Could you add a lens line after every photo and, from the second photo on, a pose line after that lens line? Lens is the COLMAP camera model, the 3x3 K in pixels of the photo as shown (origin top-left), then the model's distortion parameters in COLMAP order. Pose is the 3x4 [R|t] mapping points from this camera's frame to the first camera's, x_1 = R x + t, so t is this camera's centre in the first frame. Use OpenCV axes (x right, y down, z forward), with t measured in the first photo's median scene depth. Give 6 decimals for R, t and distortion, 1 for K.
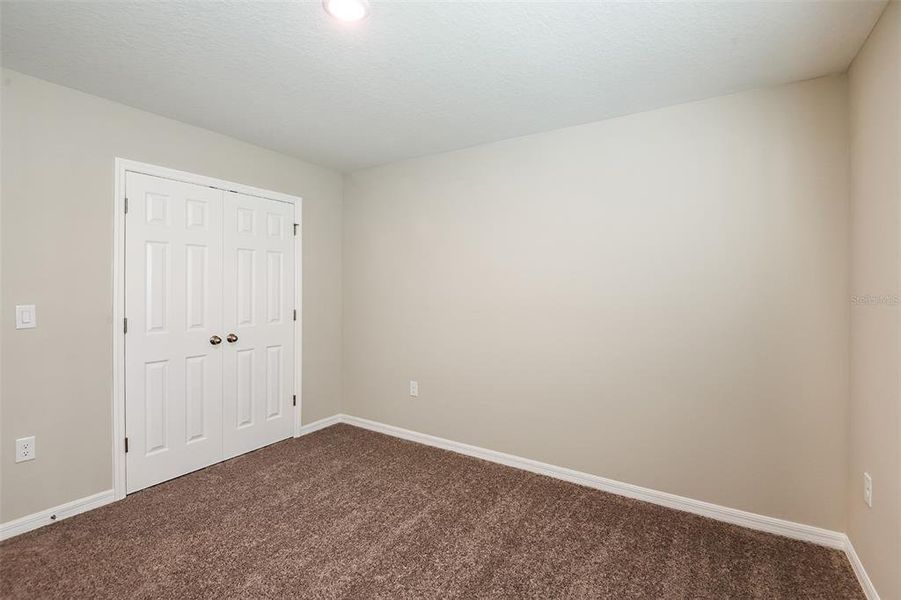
lens RADIAL K [[416.1, 0, 447.0], [0, 416.1, 287.2], [0, 0, 1]] dist [-0.002205, -0.010229]
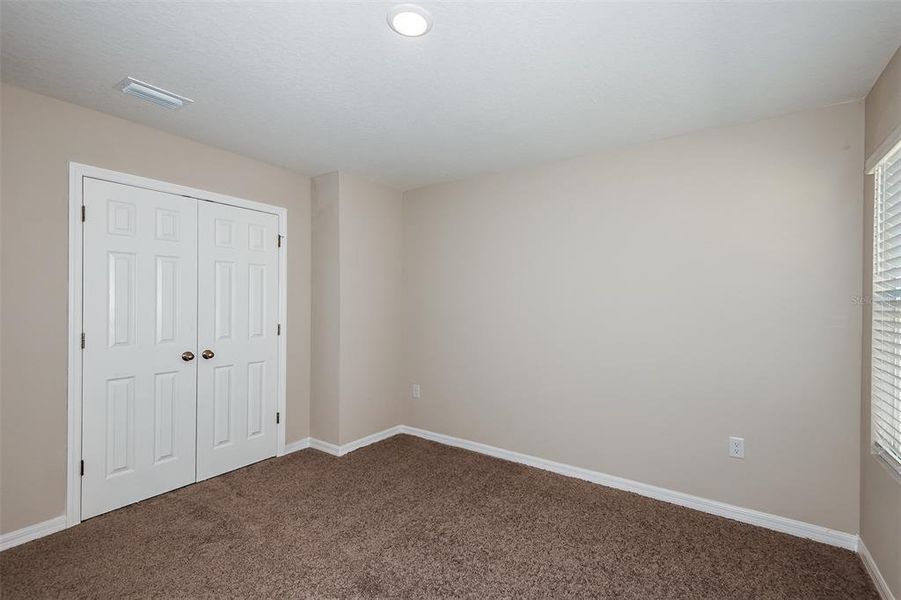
lens RADIAL K [[396.7, 0, 444.8], [0, 396.7, 300.3], [0, 0, 1]] dist [0.000099, 0.000209]
pose [[0.998706, 0.004802, -0.050621, 0.073054], [-0.004996, 0.999981, -0.003693, -0.000169], [0.050602, 0.003941, 0.998711, 0.107712]]
